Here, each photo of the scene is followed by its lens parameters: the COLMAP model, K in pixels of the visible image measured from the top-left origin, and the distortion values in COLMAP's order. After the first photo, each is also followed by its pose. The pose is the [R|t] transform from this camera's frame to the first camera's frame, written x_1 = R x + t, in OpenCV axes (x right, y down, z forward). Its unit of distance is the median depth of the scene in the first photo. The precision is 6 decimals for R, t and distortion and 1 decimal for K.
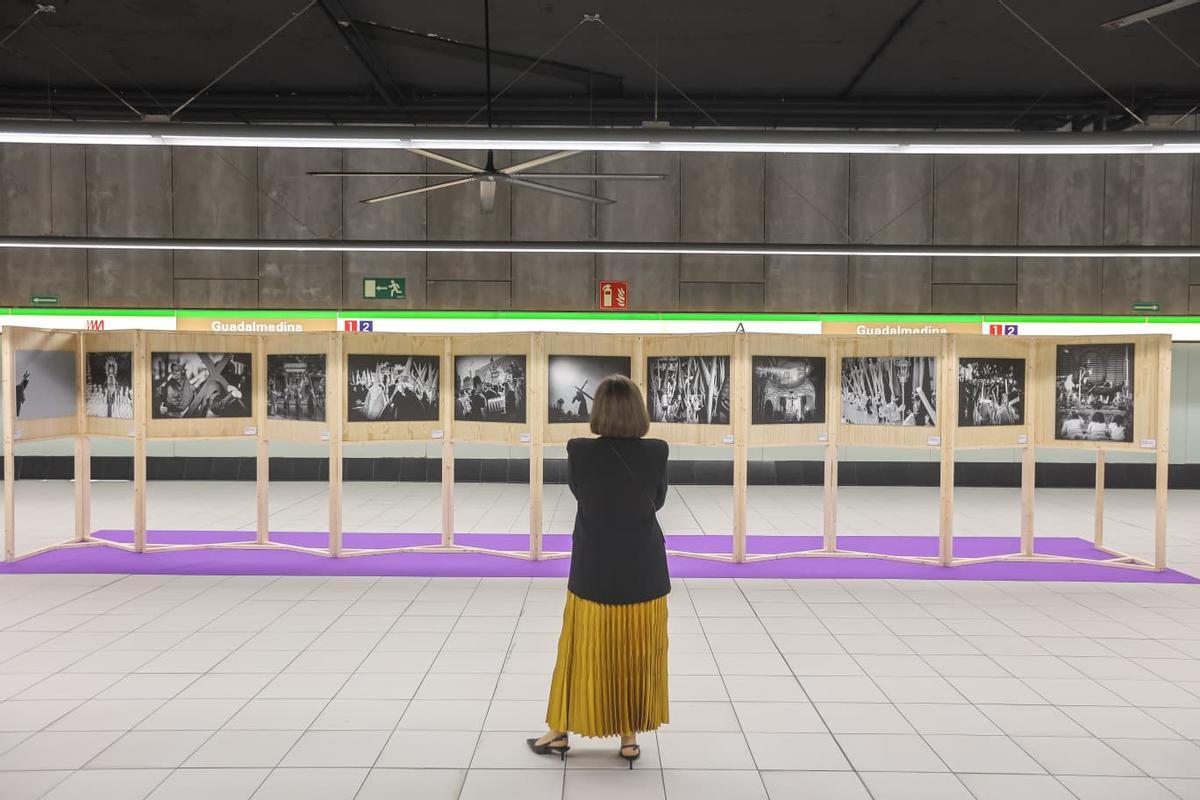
lens RADIAL K [[926.8, 0, 605.2], [0, 926.8, 401.0], [0, 0, 1]] dist [0.003007, -0.000121]
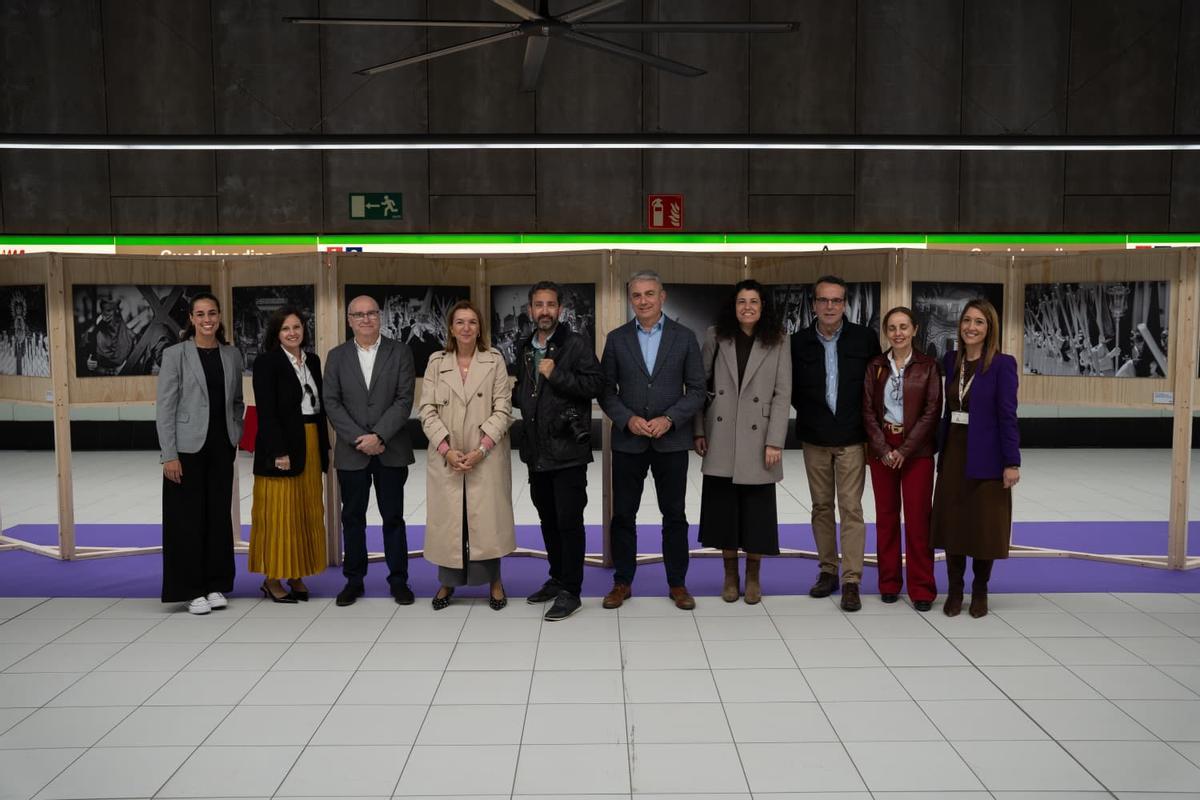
lens RADIAL K [[1015.4, 0, 605.6], [0, 1015.4, 399.6], [0, 0, 1]] dist [-0.034276, 0.055959]
pose [[0.999944, -0.009524, 0.004574, -0.078699], [0.009263, 0.998494, 0.054071, -0.002085], [-0.005082, -0.054026, 0.998527, 0.207767]]
